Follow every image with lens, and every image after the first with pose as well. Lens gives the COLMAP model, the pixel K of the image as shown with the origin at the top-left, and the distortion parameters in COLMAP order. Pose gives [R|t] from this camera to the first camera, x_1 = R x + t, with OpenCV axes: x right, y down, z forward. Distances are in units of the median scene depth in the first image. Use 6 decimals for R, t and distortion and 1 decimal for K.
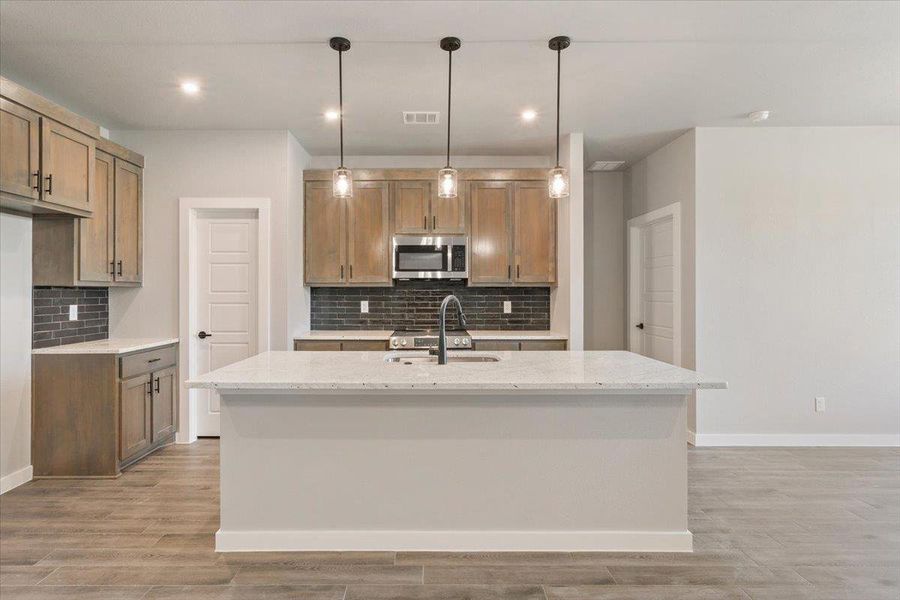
lens RADIAL K [[460.7, 0, 427.2], [0, 460.7, 290.7], [0, 0, 1]] dist [0.000688, 0.000319]
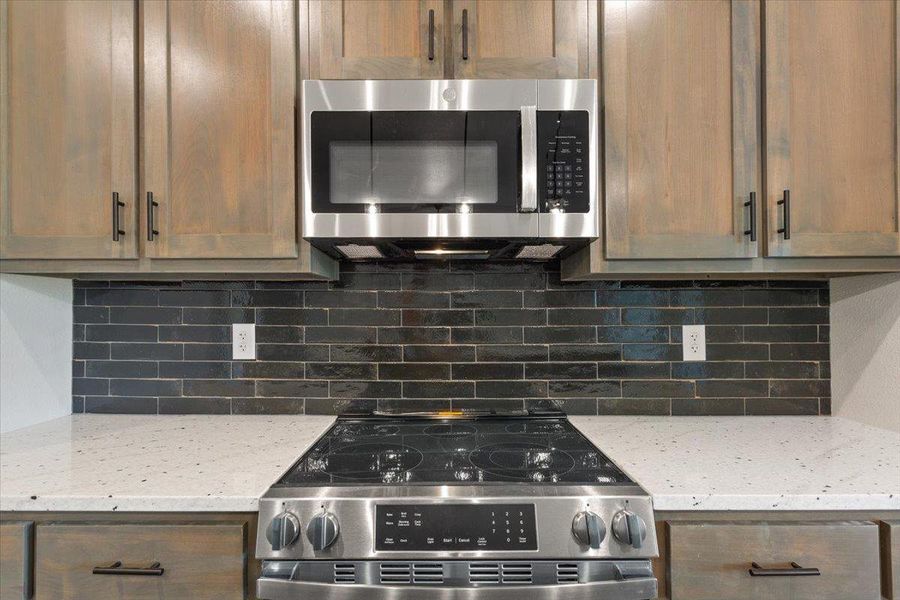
lens RADIAL K [[444.0, 0, 454.6], [0, 444.0, 297.6], [0, 0, 1]] dist [0.002916, 0.000506]
pose [[0.999936, 0.000602, 0.011301, 0.006011], [-0.000572, 0.999996, -0.002653, 0.006113], [-0.011303, 0.002646, 0.999933, 0.757863]]
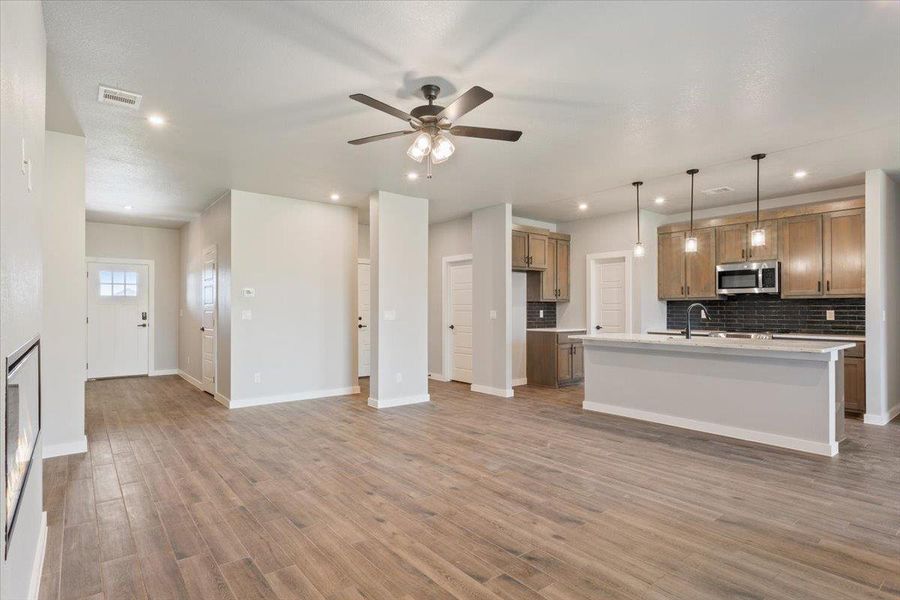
lens RADIAL K [[463.1, 0, 444.0], [0, 463.1, 308.0], [0, 0, 1]] dist [0.003563, 0.000904]
pose [[0.622804, -0.001747, -0.782376, 0.538844], [0.001586, 0.999998, -0.000971, 0.017906], [0.782376, -0.000636, 0.622806, -0.591954]]
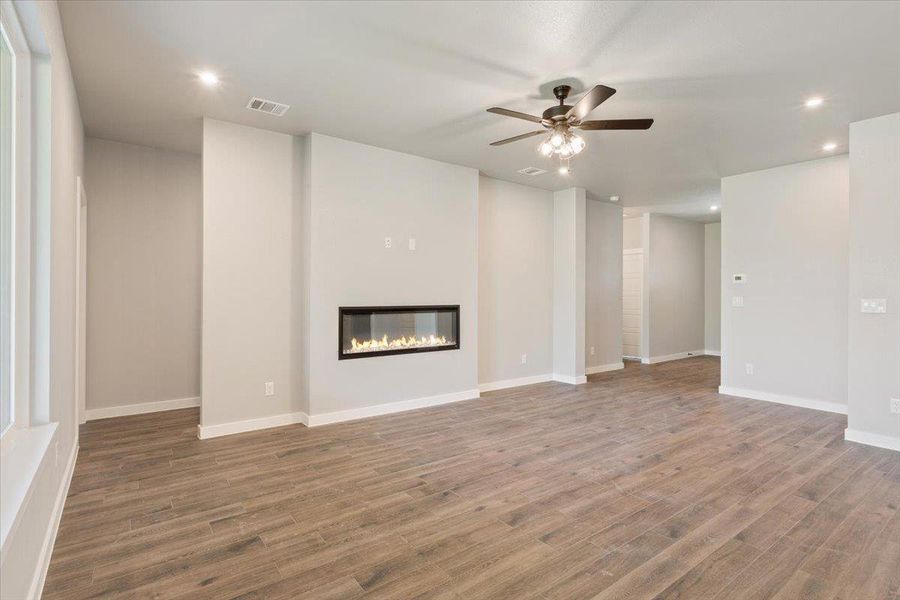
lens RADIAL K [[442.5, 0, 449.1], [0, 442.5, 278.8], [0, 0, 1]] dist [-0.000327, 0.000224]
pose [[-0.798929, -0.026615, -0.600836, 0.577540], [-0.004607, 0.999262, -0.038138, 0.014607], [0.601407, -0.027701, -0.798462, 0.328695]]
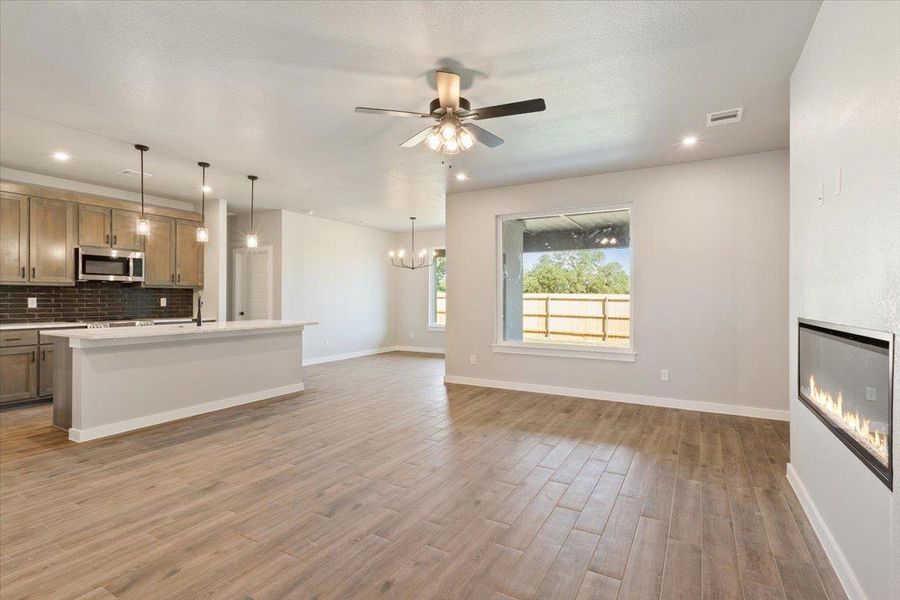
lens RADIAL K [[438.2, 0, 447.4], [0, 438.2, 295.5], [0, 0, 1]] dist [0.000141, 0.000195]
pose [[0.498607, 0.006034, 0.866807, -0.626730], [-0.003442, 0.999982, -0.004981, 0.020370], [-0.866821, -0.000500, 0.498619, -0.502942]]
